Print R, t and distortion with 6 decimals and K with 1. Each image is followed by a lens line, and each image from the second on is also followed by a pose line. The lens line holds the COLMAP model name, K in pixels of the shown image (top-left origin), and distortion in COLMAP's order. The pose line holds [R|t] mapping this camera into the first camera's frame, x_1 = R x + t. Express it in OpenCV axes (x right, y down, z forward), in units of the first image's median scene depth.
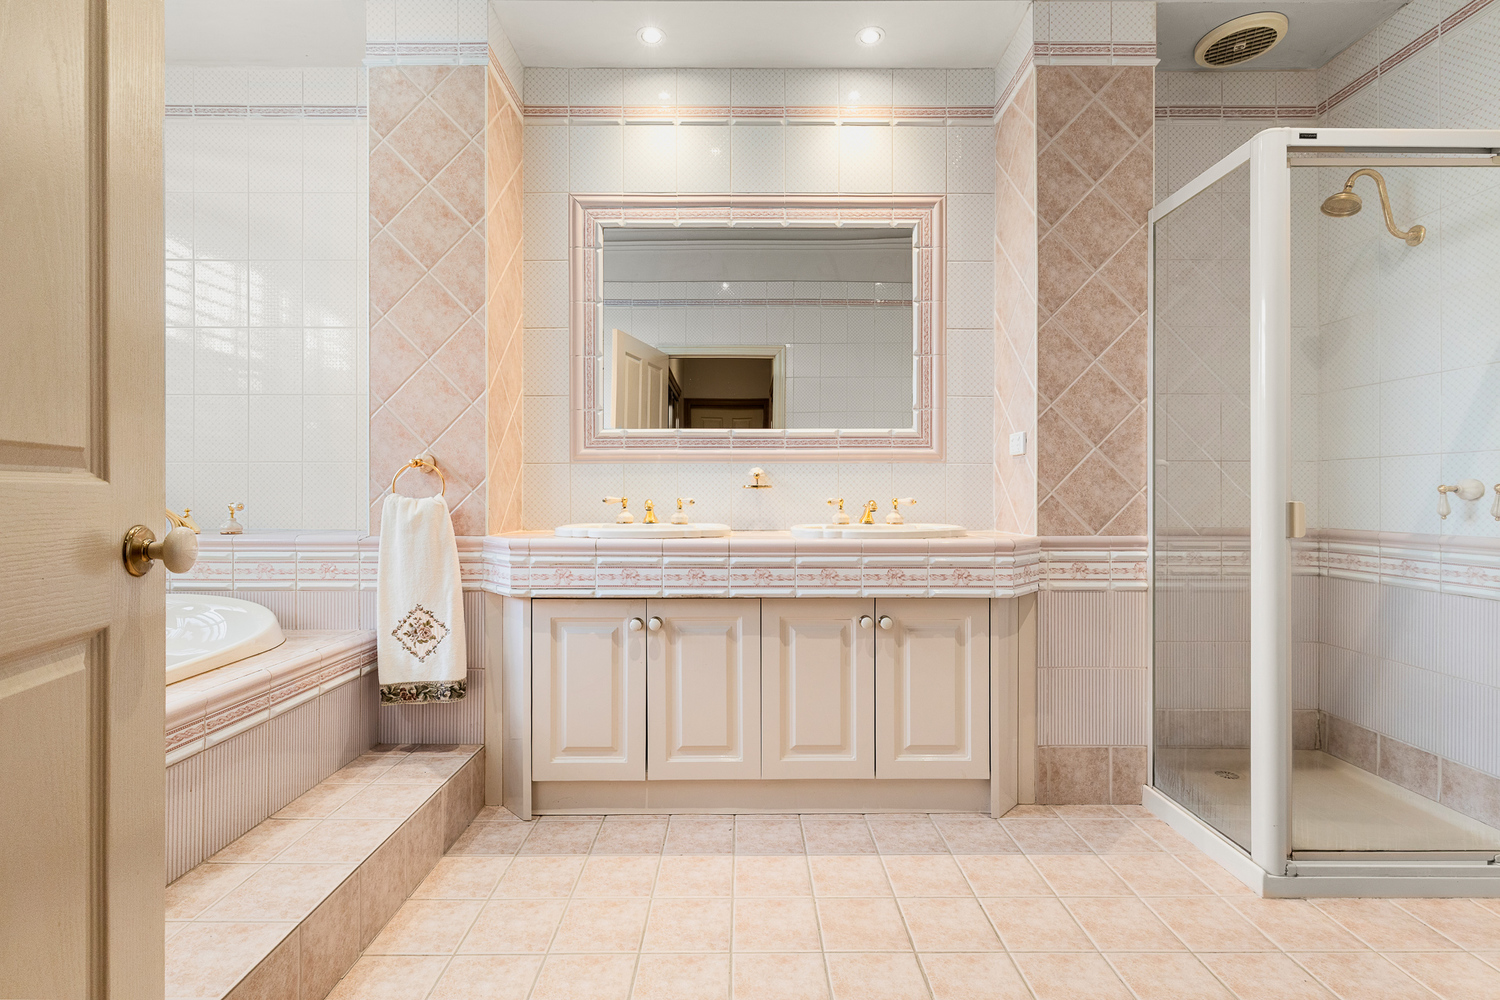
lens RADIAL K [[685.5, 0, 766.1], [0, 685.5, 493.5], [0, 0, 1]] dist [0.001332, -0.000516]
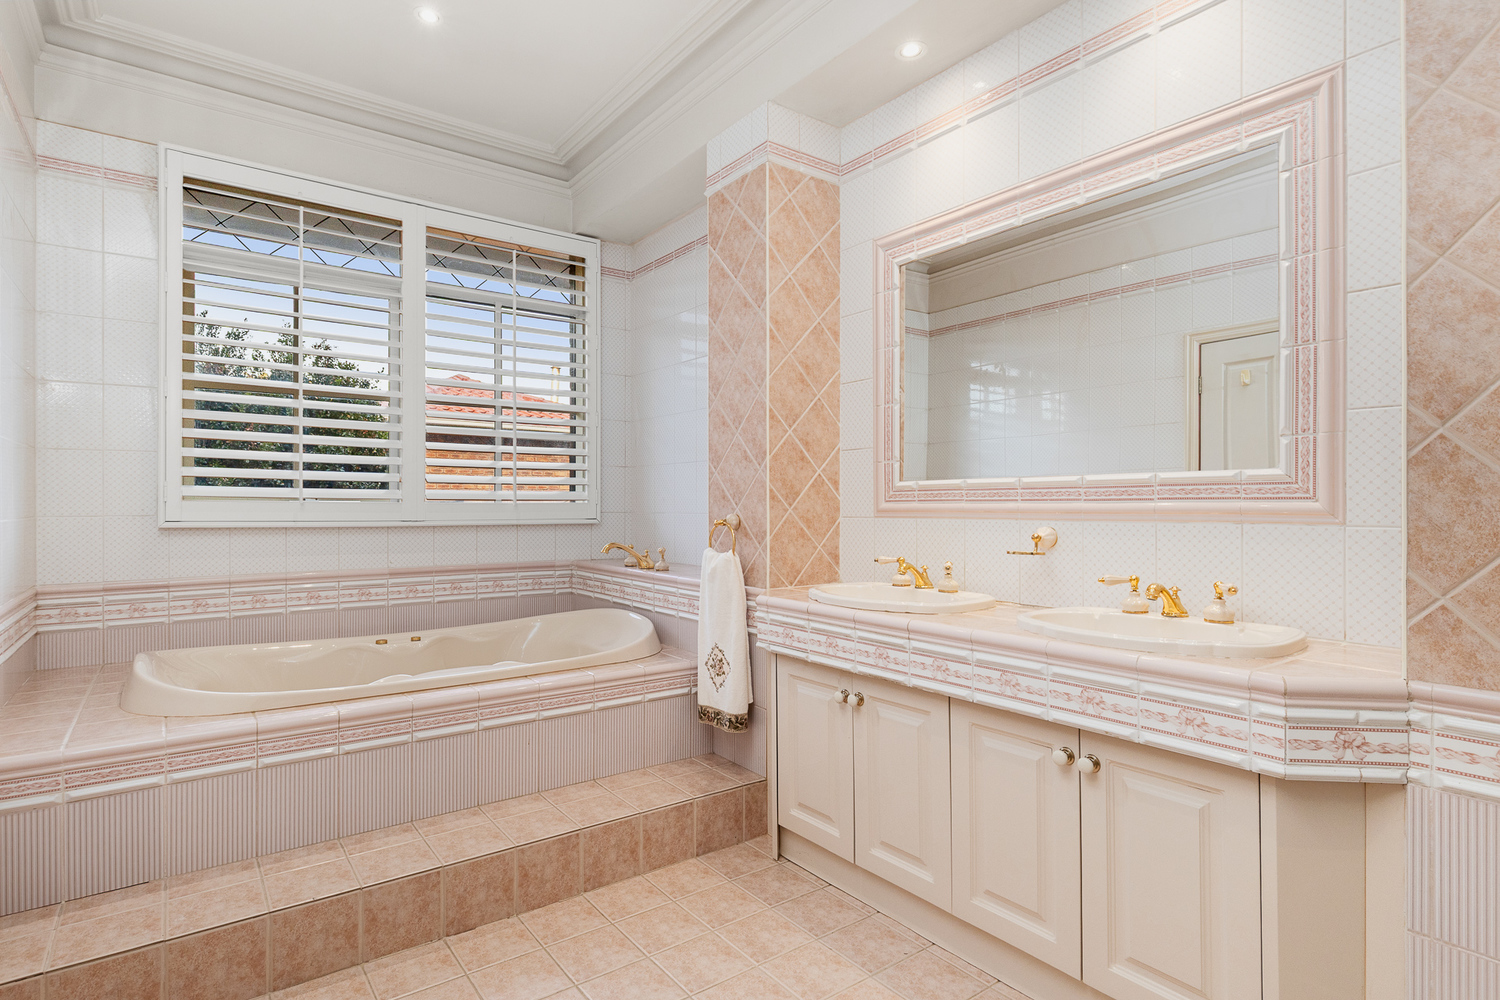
lens RADIAL K [[796.7, 0, 750.0], [0, 796.7, 500.0], [0, 0, 1]] dist [-0.002418, -0.001018]
pose [[0.576876, -0.003183, -0.816826, 0.636447], [0.002961, 0.999994, -0.001806, -0.080826], [0.816826, -0.001376, 0.576882, 0.246833]]
